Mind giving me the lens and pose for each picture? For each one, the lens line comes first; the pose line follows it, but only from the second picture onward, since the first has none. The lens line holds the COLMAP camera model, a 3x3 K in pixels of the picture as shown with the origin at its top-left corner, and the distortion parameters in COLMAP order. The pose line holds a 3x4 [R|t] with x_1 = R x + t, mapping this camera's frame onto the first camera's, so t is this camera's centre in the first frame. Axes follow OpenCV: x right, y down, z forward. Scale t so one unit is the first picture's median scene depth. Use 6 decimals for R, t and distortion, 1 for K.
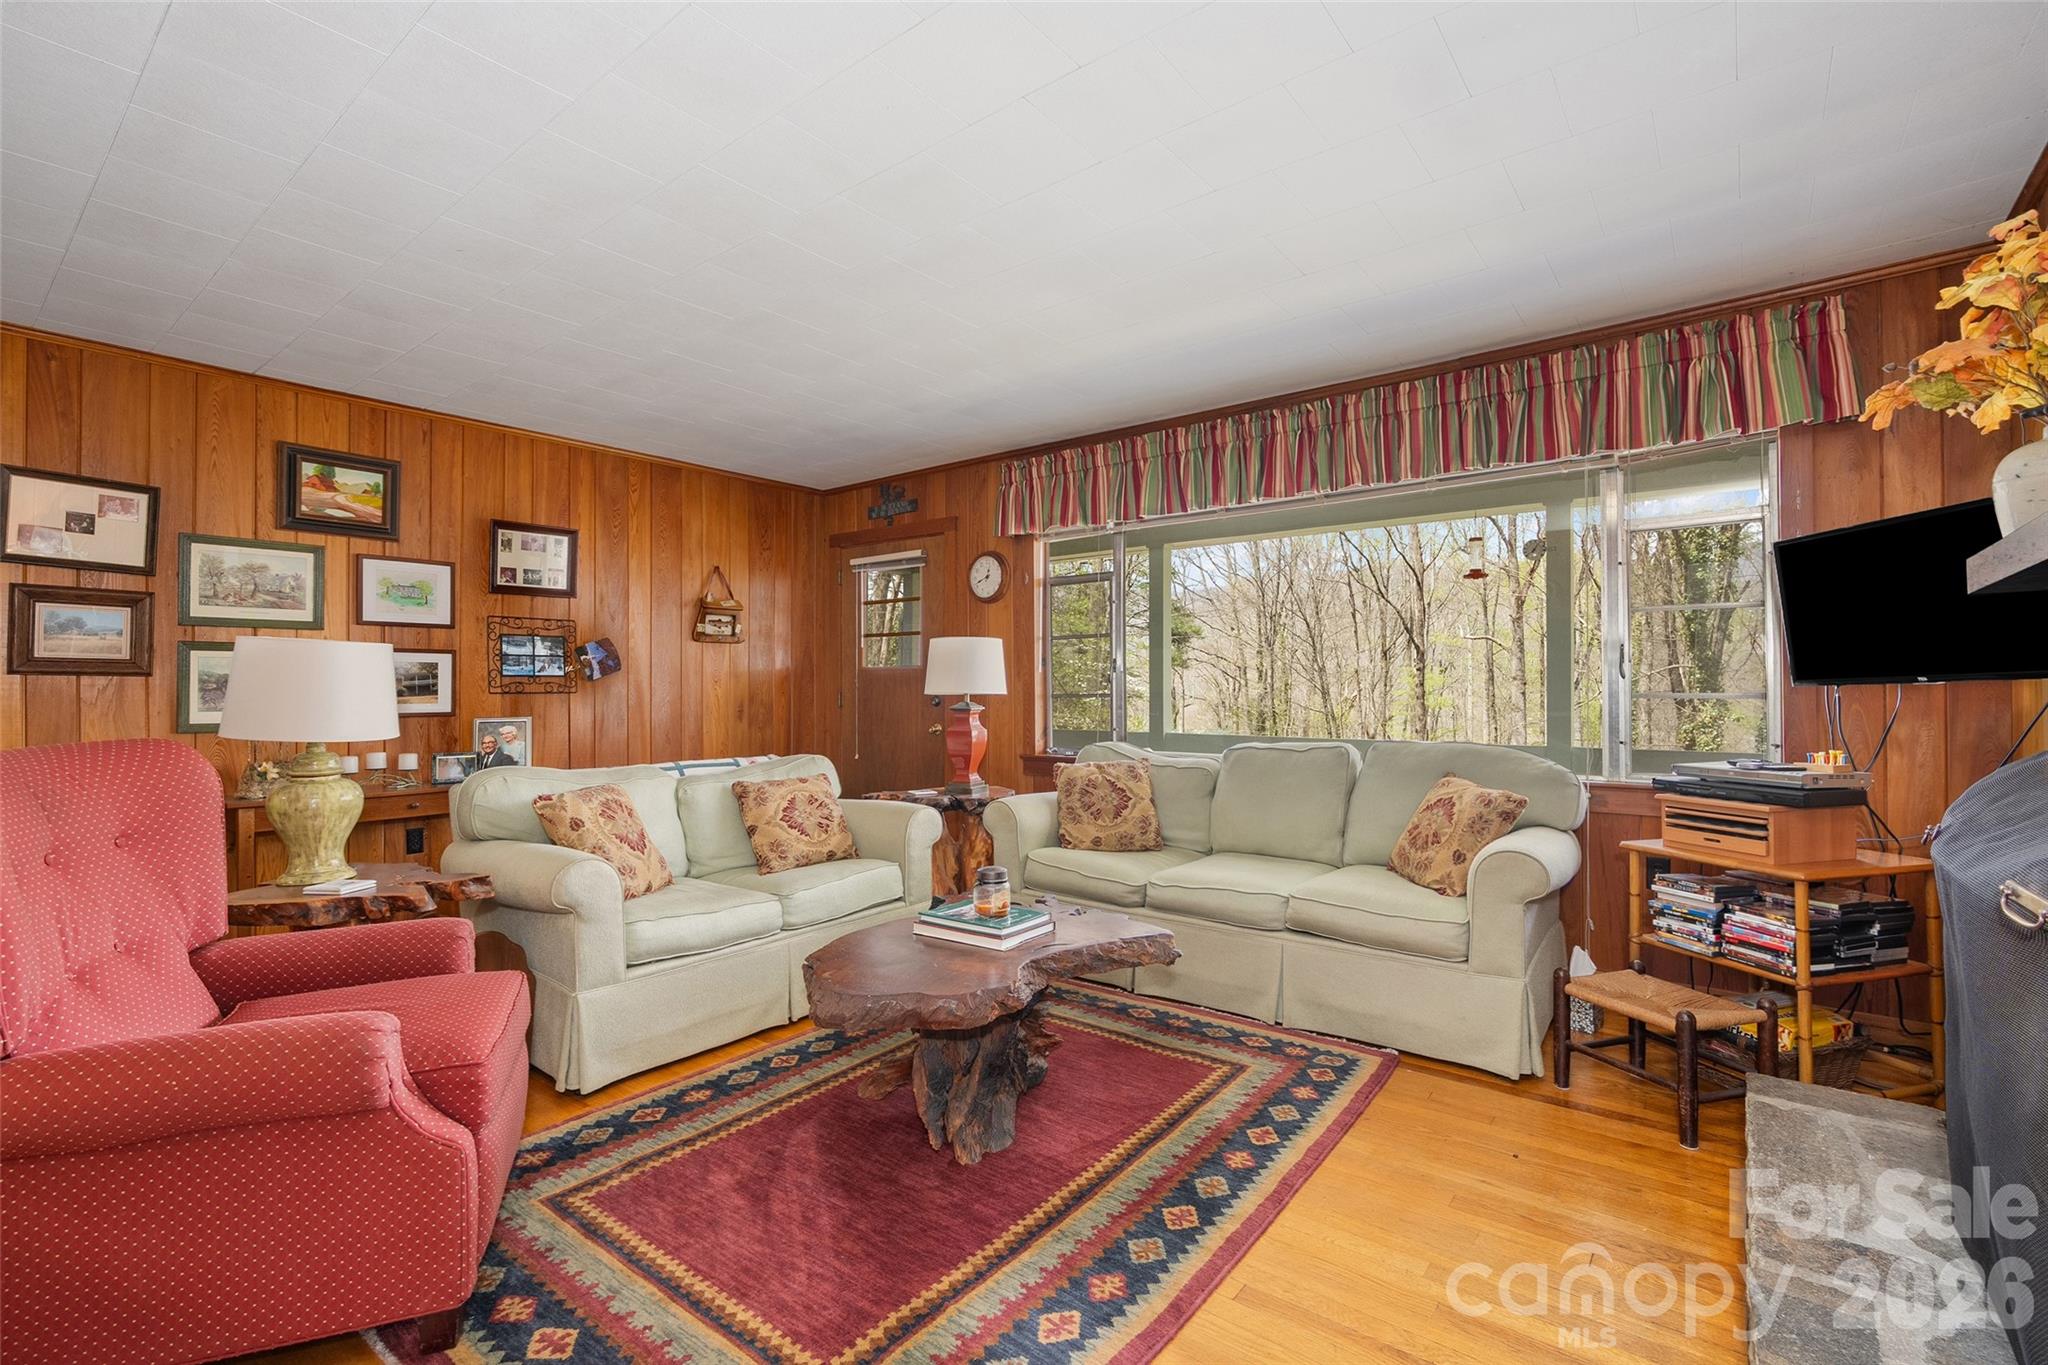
lens RADIAL K [[929.3, 0, 1031.5], [0, 929.3, 684.5], [0, 0, 1]] dist [-0.011700, 0.001744]
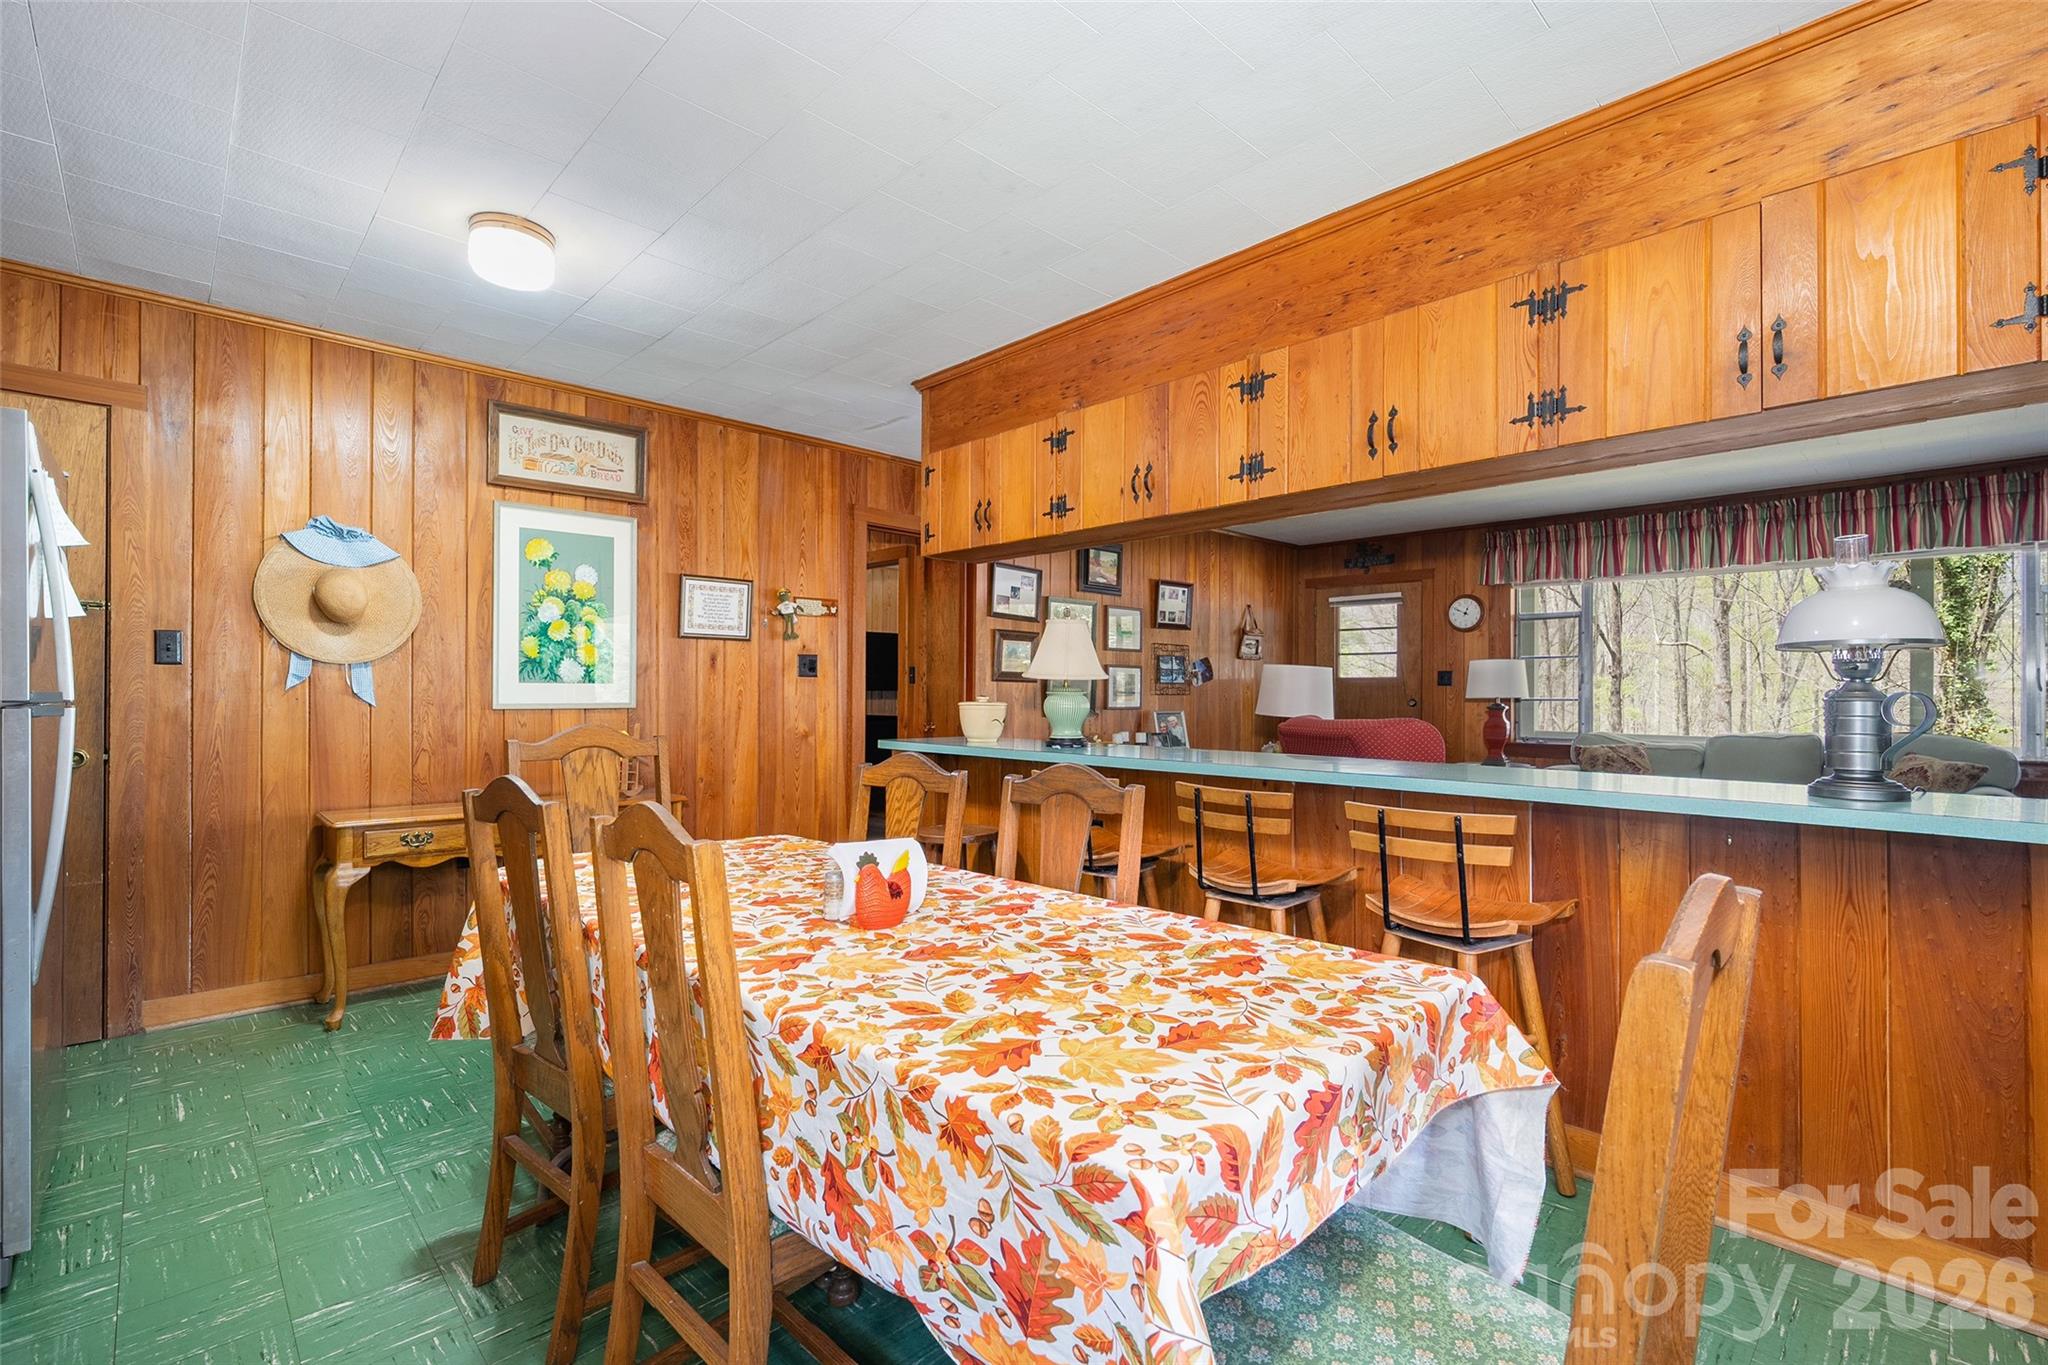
lens RADIAL K [[929.3, 0, 1010.0], [0, 929.3, 692.4], [0, 0, 1]] dist [-0.011700, 0.001744]
pose [[0.990210, 0.008178, -0.139348, -0.672073], [-0.007420, 0.999955, 0.005956, -0.001334], [0.139391, -0.004864, 0.990226, -0.590316]]
